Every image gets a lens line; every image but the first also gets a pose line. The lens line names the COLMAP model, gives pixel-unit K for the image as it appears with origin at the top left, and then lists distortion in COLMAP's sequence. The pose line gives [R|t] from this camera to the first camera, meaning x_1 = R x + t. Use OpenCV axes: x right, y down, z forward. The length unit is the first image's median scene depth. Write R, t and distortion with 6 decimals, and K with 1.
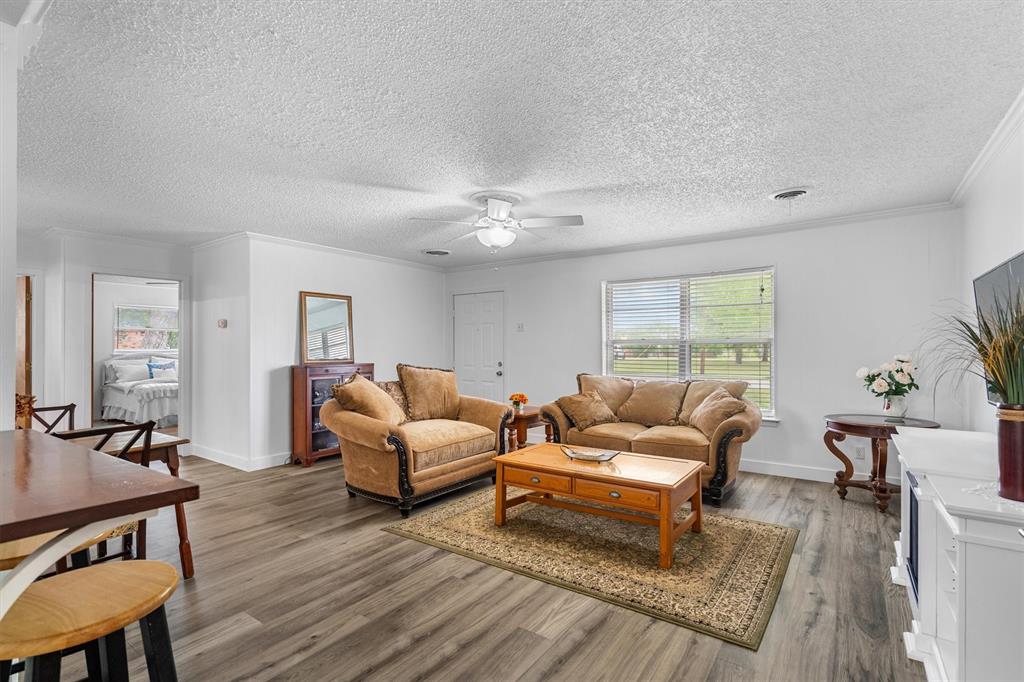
lens RADIAL K [[484.5, 0, 512.0], [0, 484.5, 341.0], [0, 0, 1]] dist [-0.001401, -0.000297]
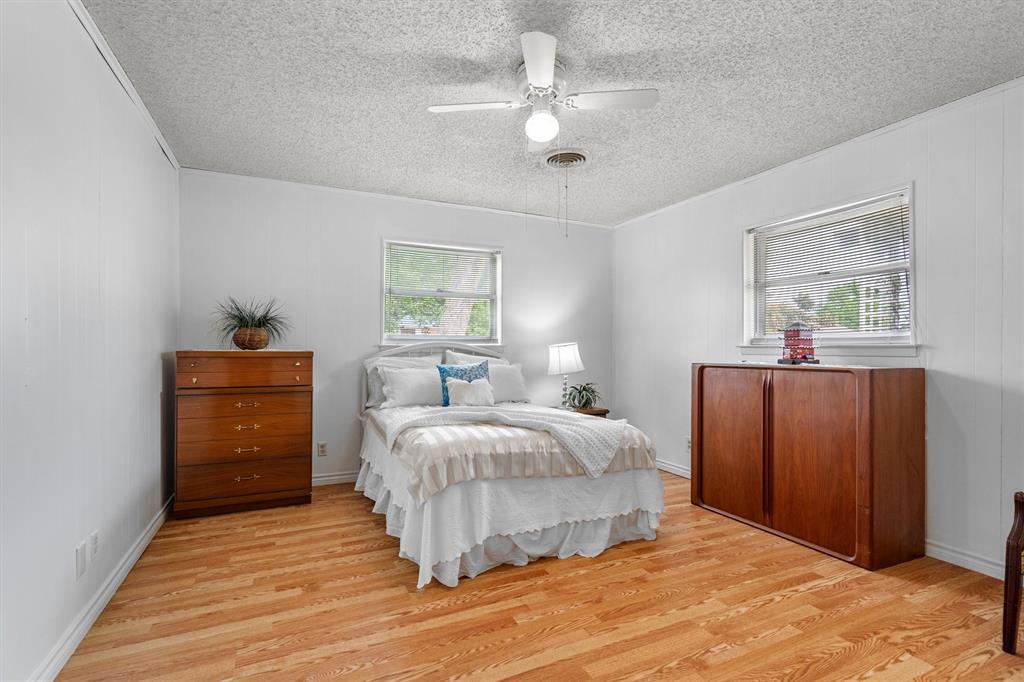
lens RADIAL K [[484.5, 0, 512.0], [0, 484.5, 341.0], [0, 0, 1]] dist [-0.001401, -0.000297]
pose [[0.870915, -0.001387, -0.491432, -0.500439], [0.001687, 0.999999, 0.000168, 0.024902], [0.491431, -0.000975, 0.870916, 0.678945]]
